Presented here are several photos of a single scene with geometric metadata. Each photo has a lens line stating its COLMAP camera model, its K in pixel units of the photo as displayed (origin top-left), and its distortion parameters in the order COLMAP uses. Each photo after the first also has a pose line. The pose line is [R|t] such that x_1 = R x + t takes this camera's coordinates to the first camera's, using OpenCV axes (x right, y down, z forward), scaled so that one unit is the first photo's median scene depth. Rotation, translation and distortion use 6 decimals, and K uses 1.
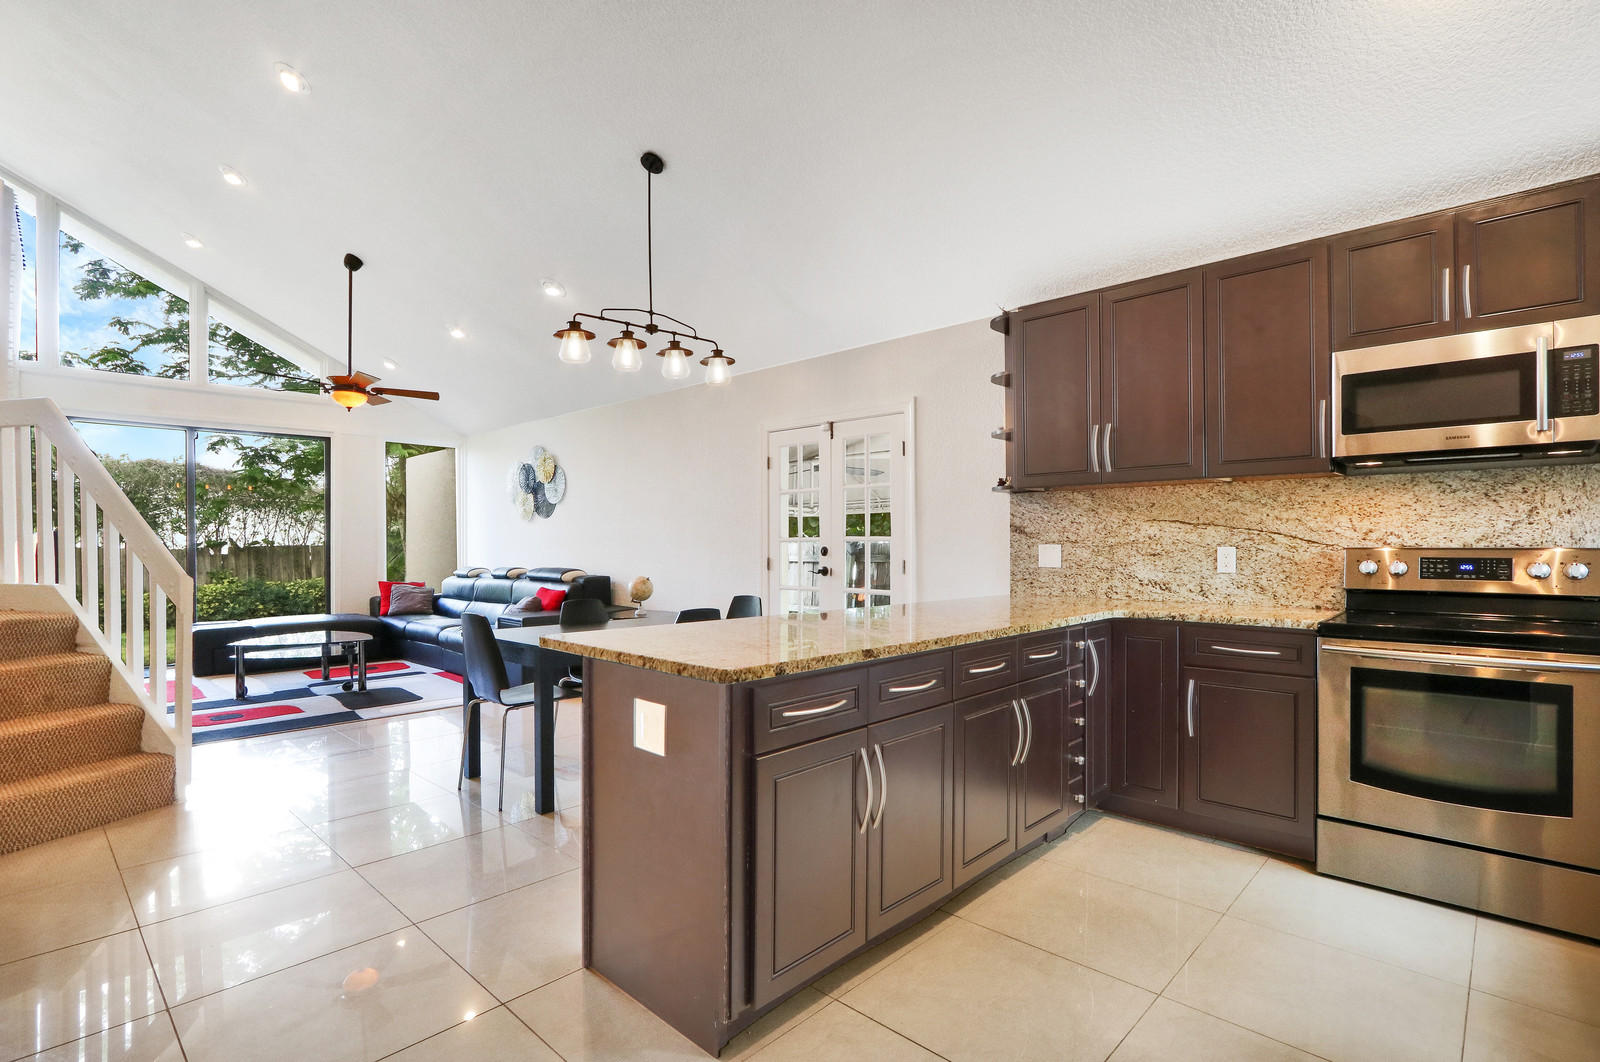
lens RADIAL K [[757.5, 0, 803.0], [0, 757.5, 542.1], [0, 0, 1]] dist [-0.015591, 0.000066]
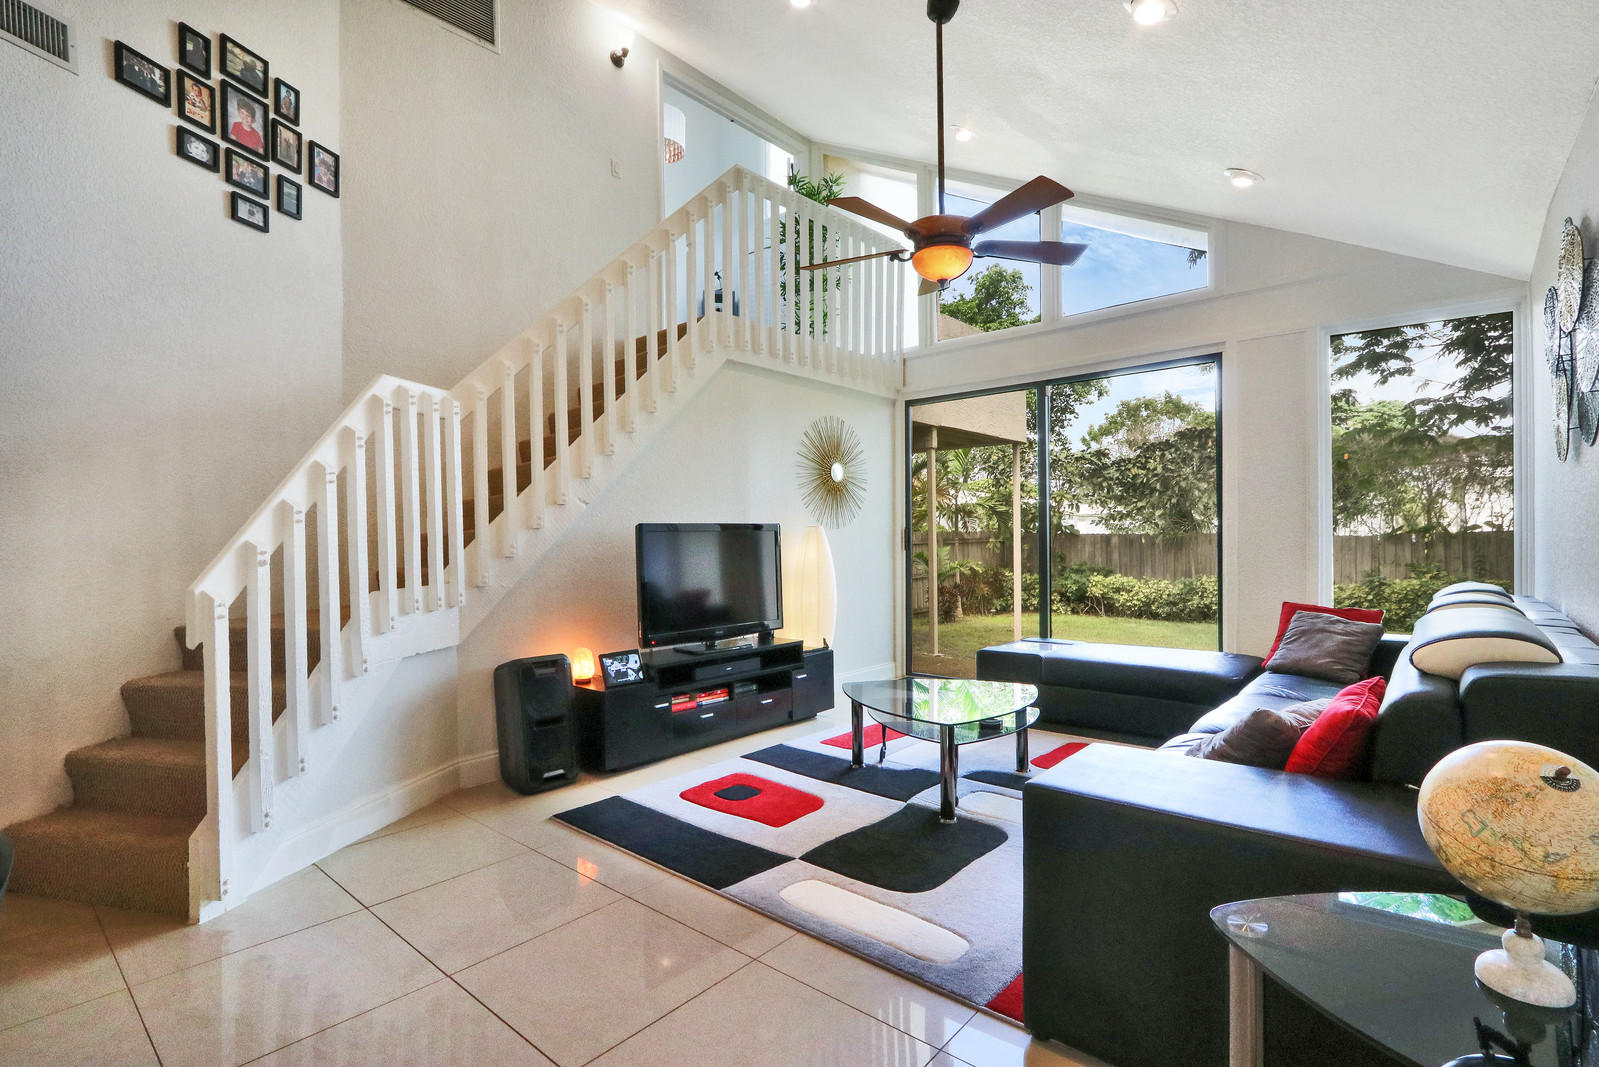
lens RADIAL K [[757.0, 0, 802.5], [0, 757.0, 544.6], [0, 0, 1]] dist [-0.015591, 0.000066]
pose [[0.051094, 0.012595, -0.998614, -0.067545], [0.013237, 0.999824, 0.013287, 0.000010], [0.998606, -0.013897, 0.050919, 0.884272]]
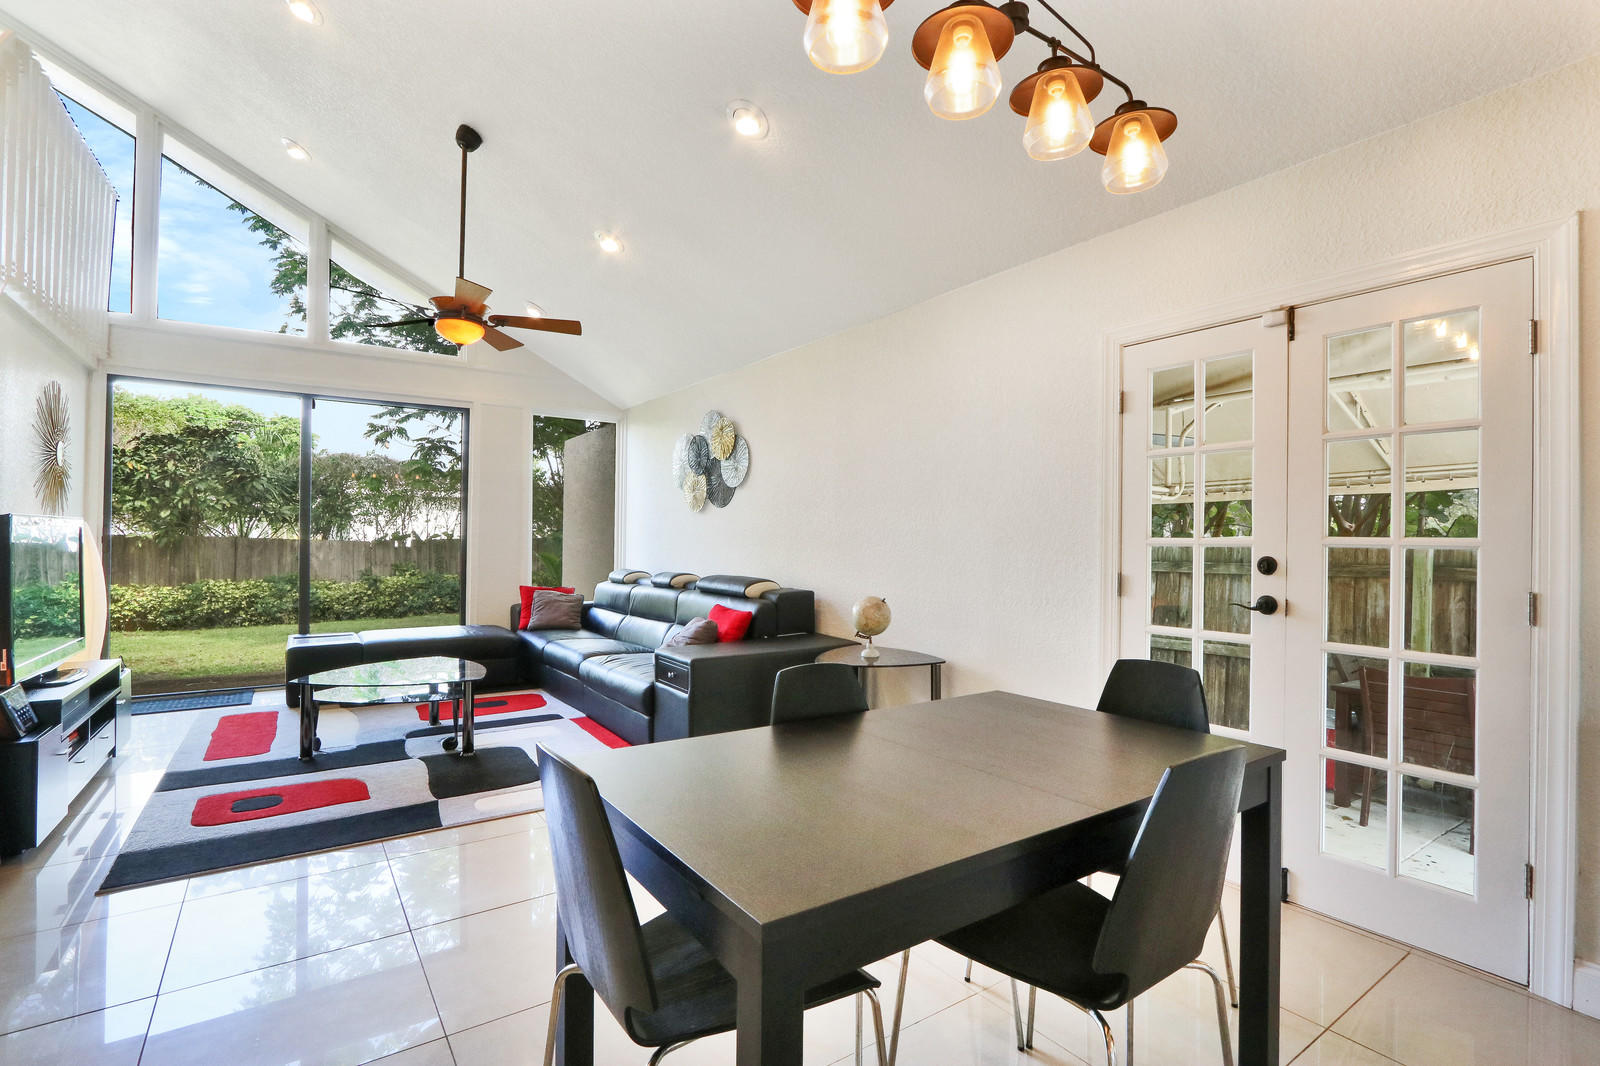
lens RADIAL K [[735.1, 0, 800.0], [0, 735.1, 533.0], [0, 0, 1]] dist [-0.001840, -0.000065]
pose [[0.979110, 0.010962, -0.203034, -0.152683], [-0.013090, 0.999873, -0.009144, -0.001099], [0.202907, 0.011611, 0.979129, 0.399670]]
